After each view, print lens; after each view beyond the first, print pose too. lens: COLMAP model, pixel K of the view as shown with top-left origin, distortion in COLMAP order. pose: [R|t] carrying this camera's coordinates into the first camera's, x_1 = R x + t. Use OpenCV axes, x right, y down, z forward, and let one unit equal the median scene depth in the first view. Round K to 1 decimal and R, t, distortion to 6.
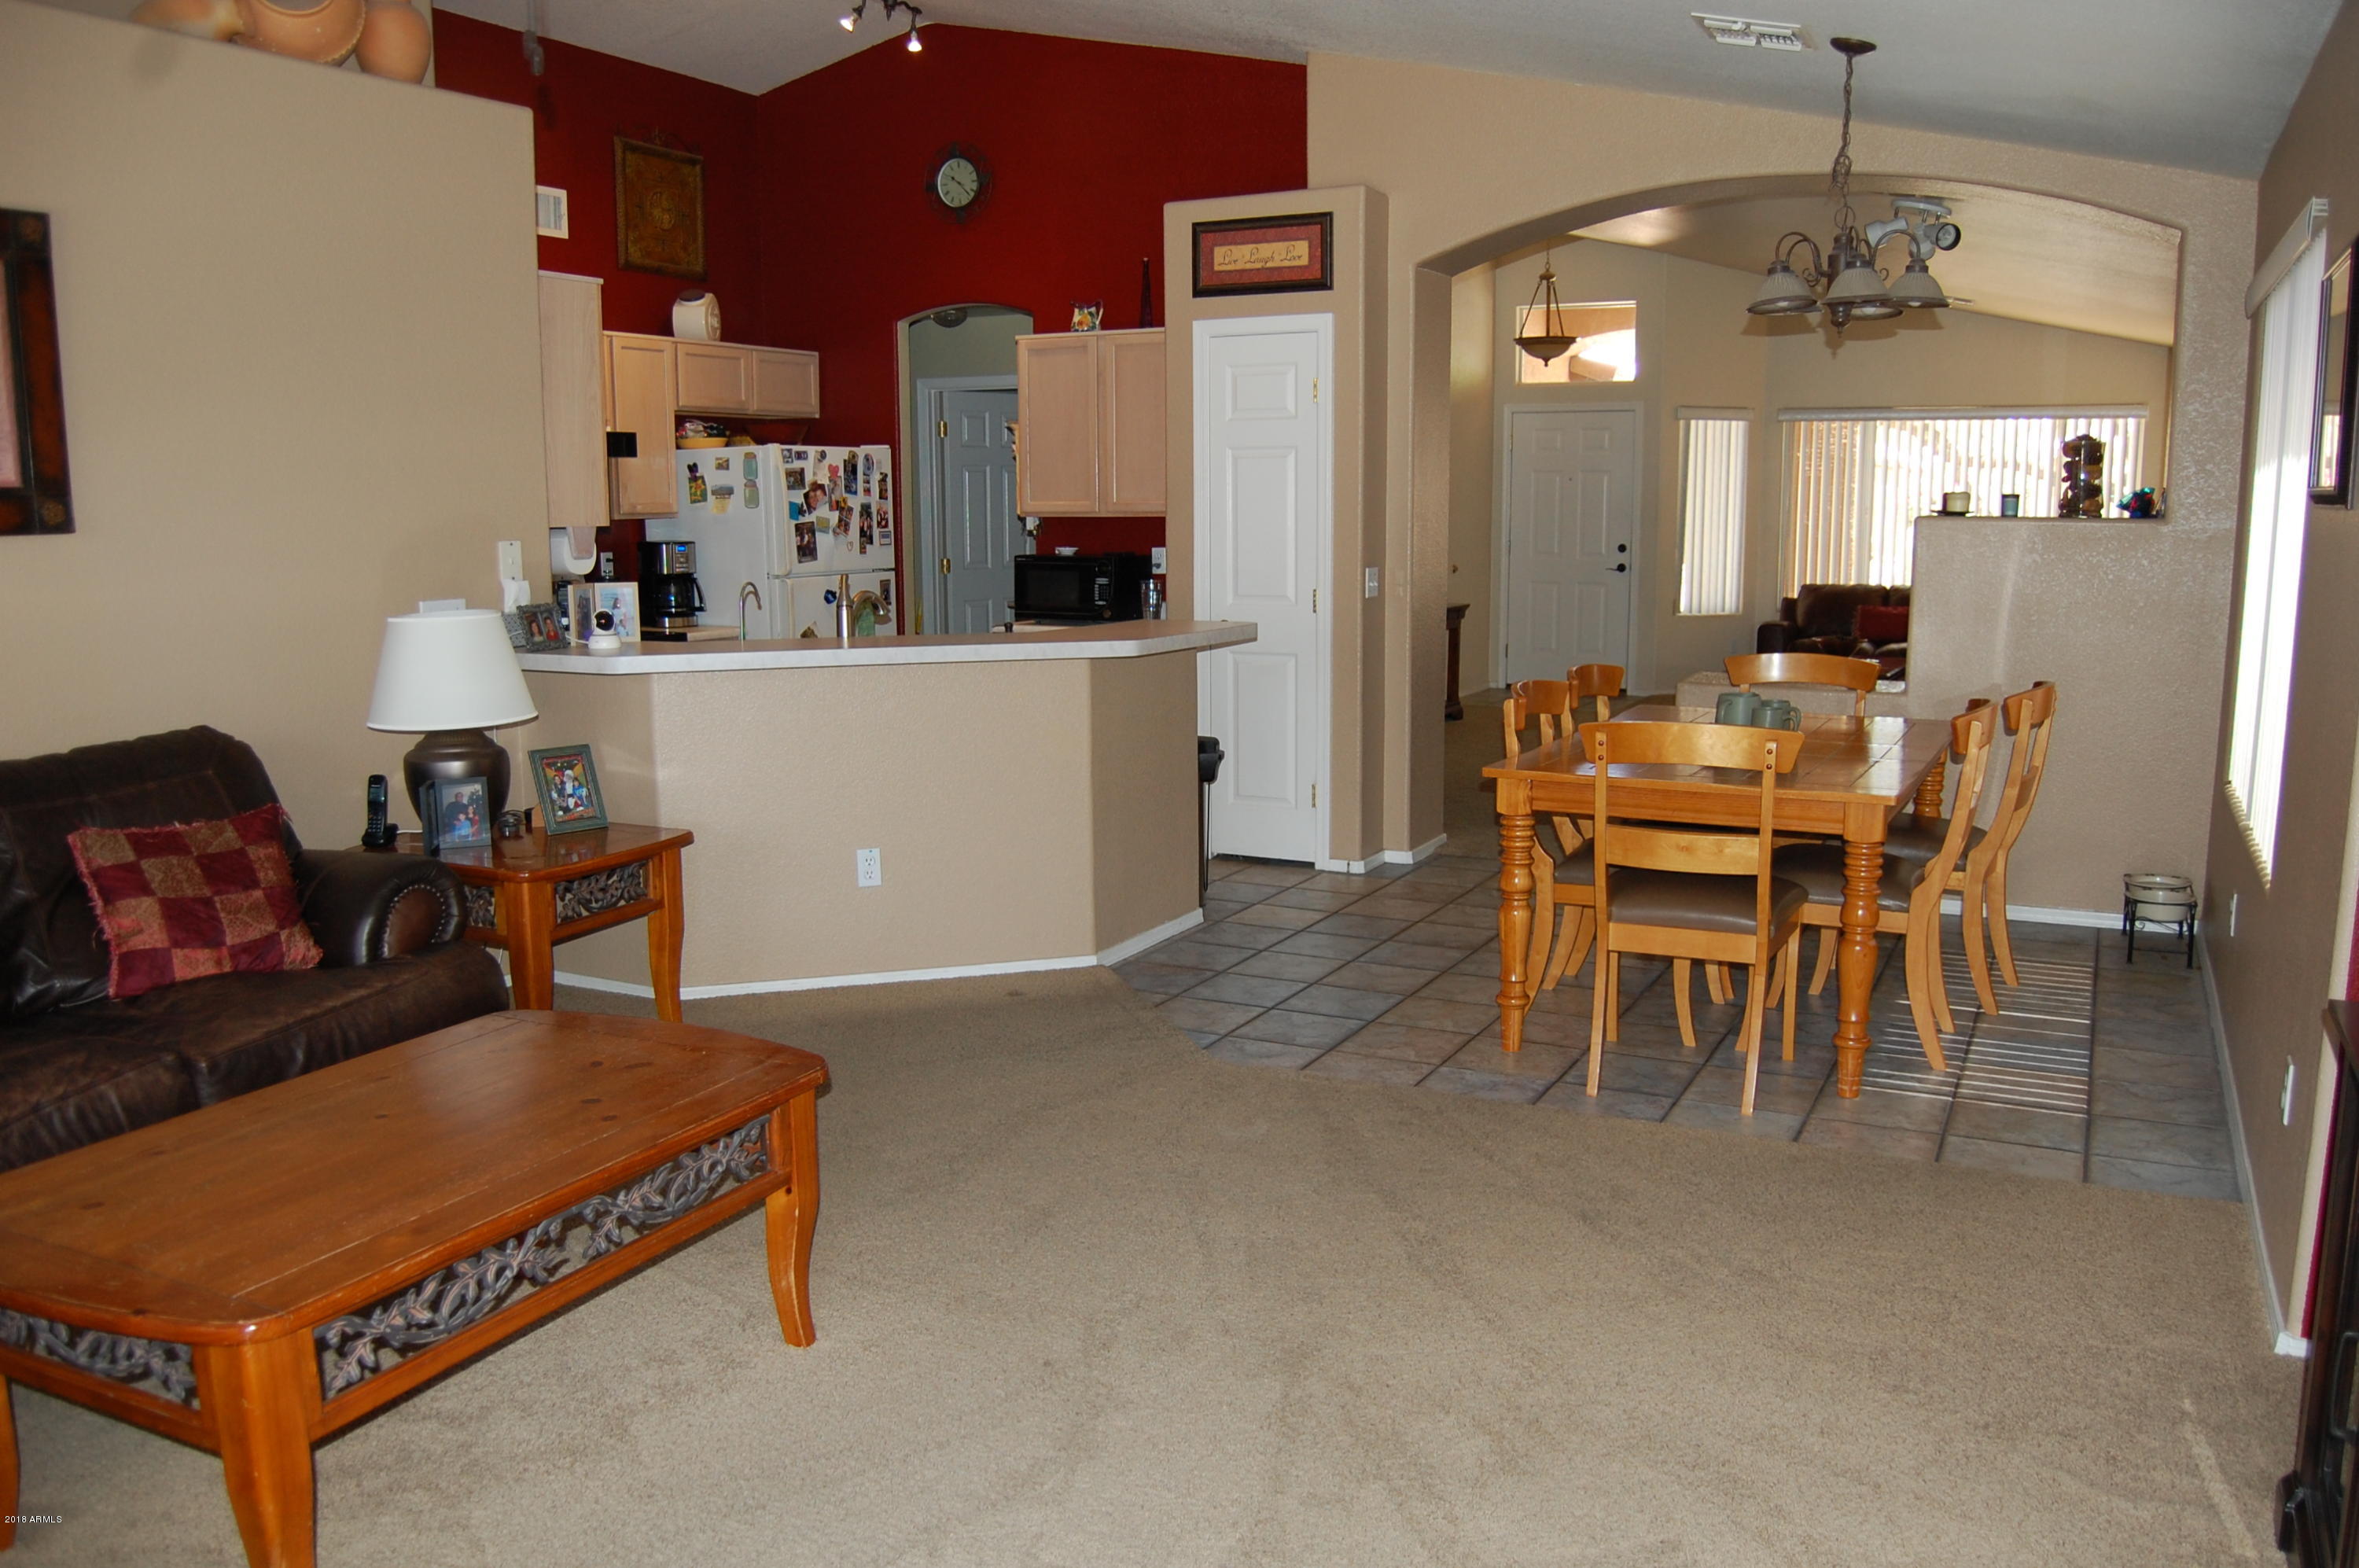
lens RADIAL K [[1842.1, 0, 1178.4], [0, 1842.1, 808.6], [0, 0, 1]] dist [-0.097972, 0.039912]
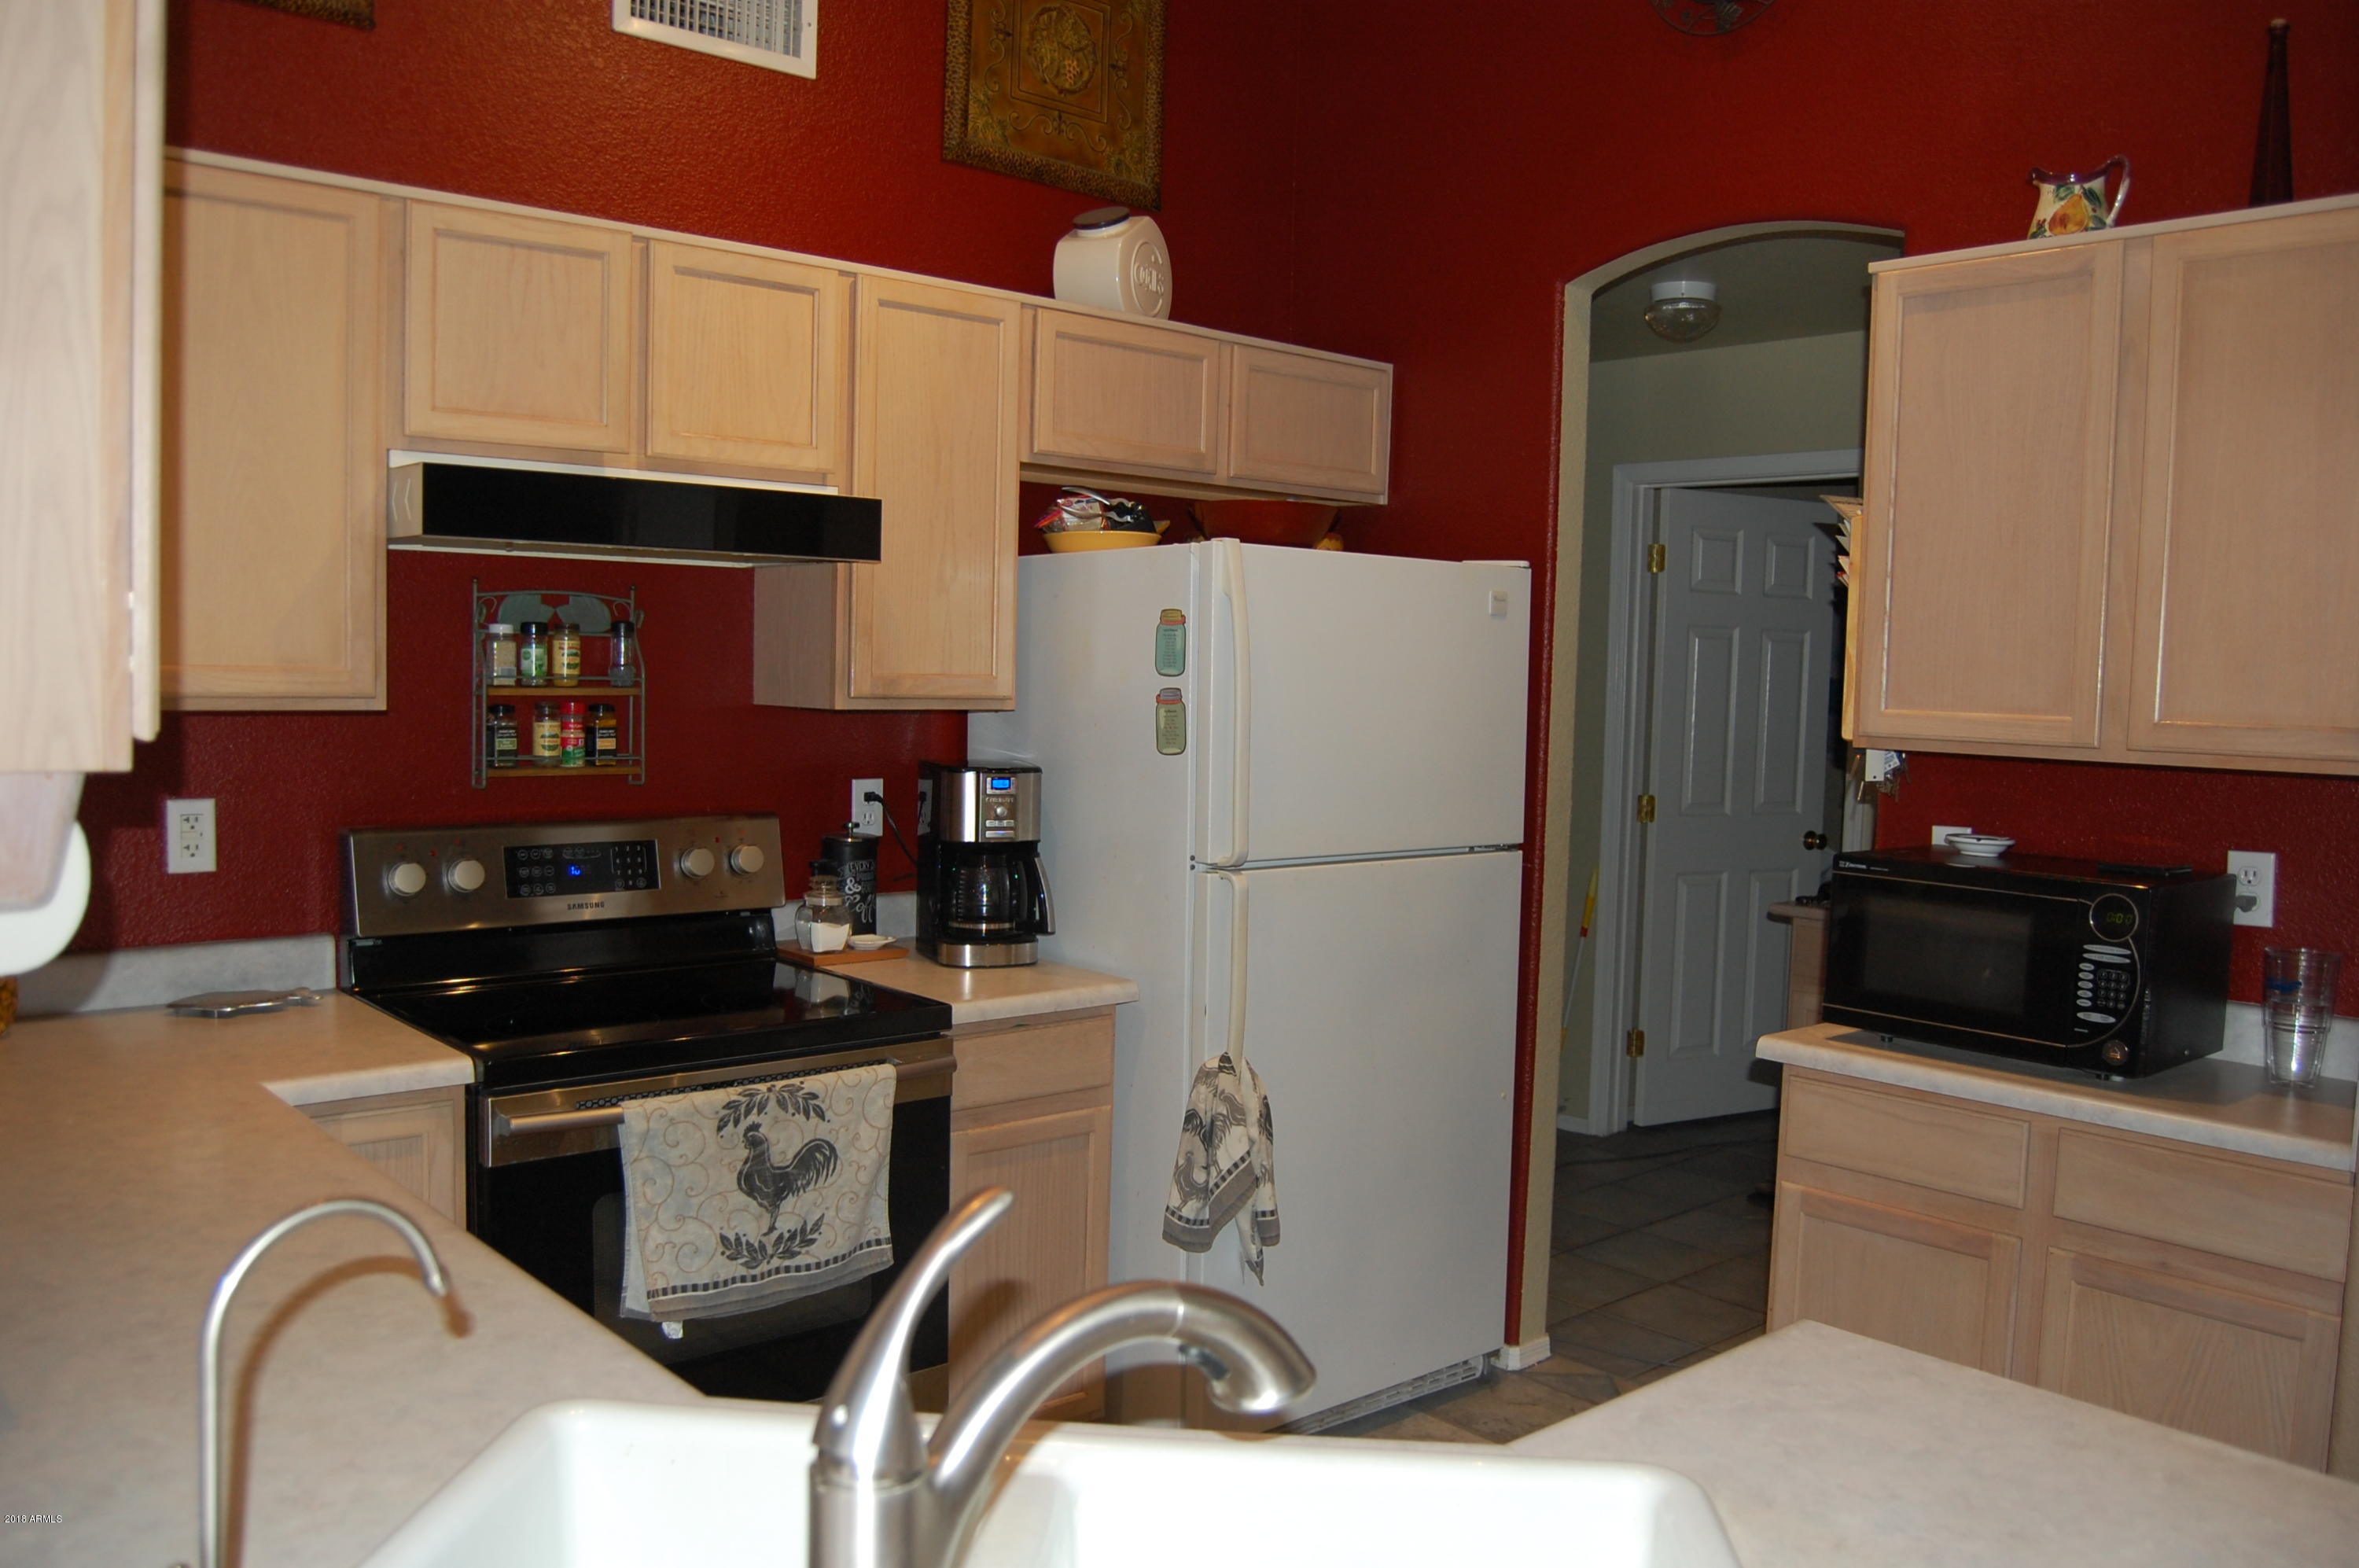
lens RADIAL K [[1842.1, 0, 1178.4], [0, 1842.1, 808.6], [0, 0, 1]] dist [-0.097972, 0.039912]
pose [[0.928566, 0.056836, -0.366790, -0.113488], [-0.091062, 0.992889, -0.076678, -0.155617], [0.359823, 0.104601, 0.927139, 0.898475]]
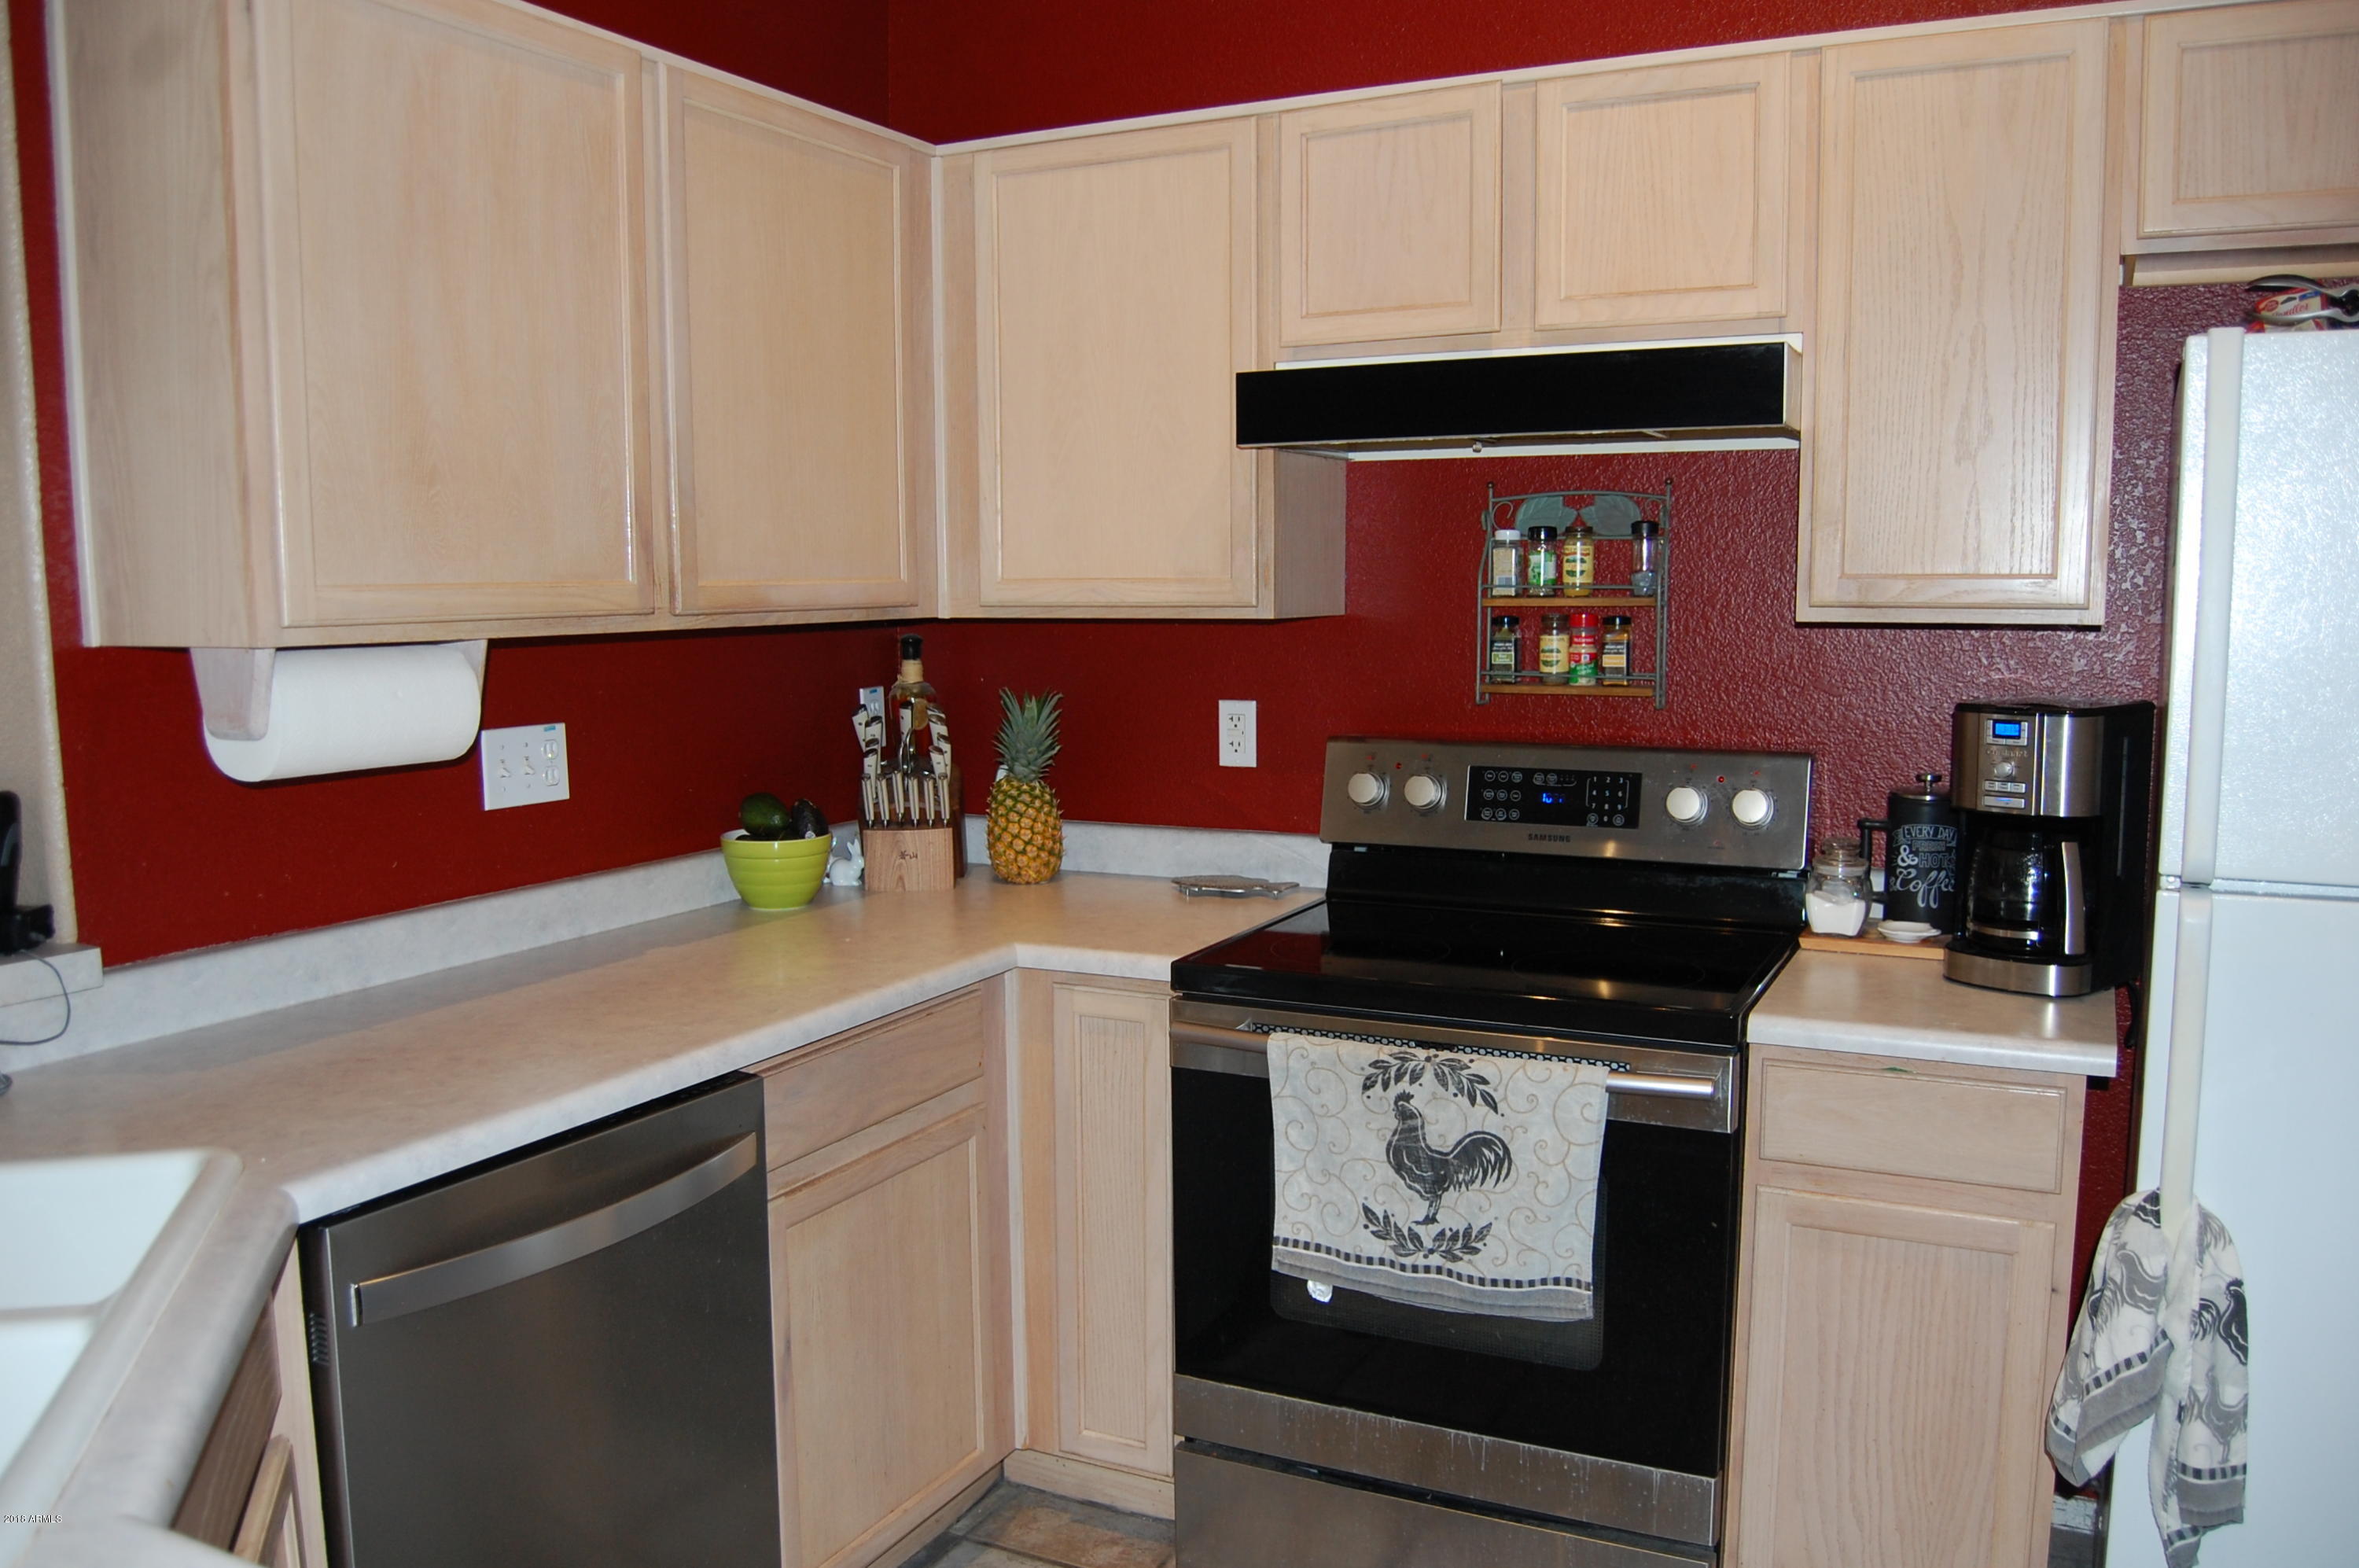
lens RADIAL K [[1842.1, 0, 1178.4], [0, 1842.1, 808.6], [0, 0, 1]] dist [-0.097972, 0.039912]
pose [[0.009123, 0.127776, -0.991761, 0.021368], [-0.161275, 0.979006, 0.124649, -0.208550], [0.986867, 0.158809, 0.029538, 1.244244]]
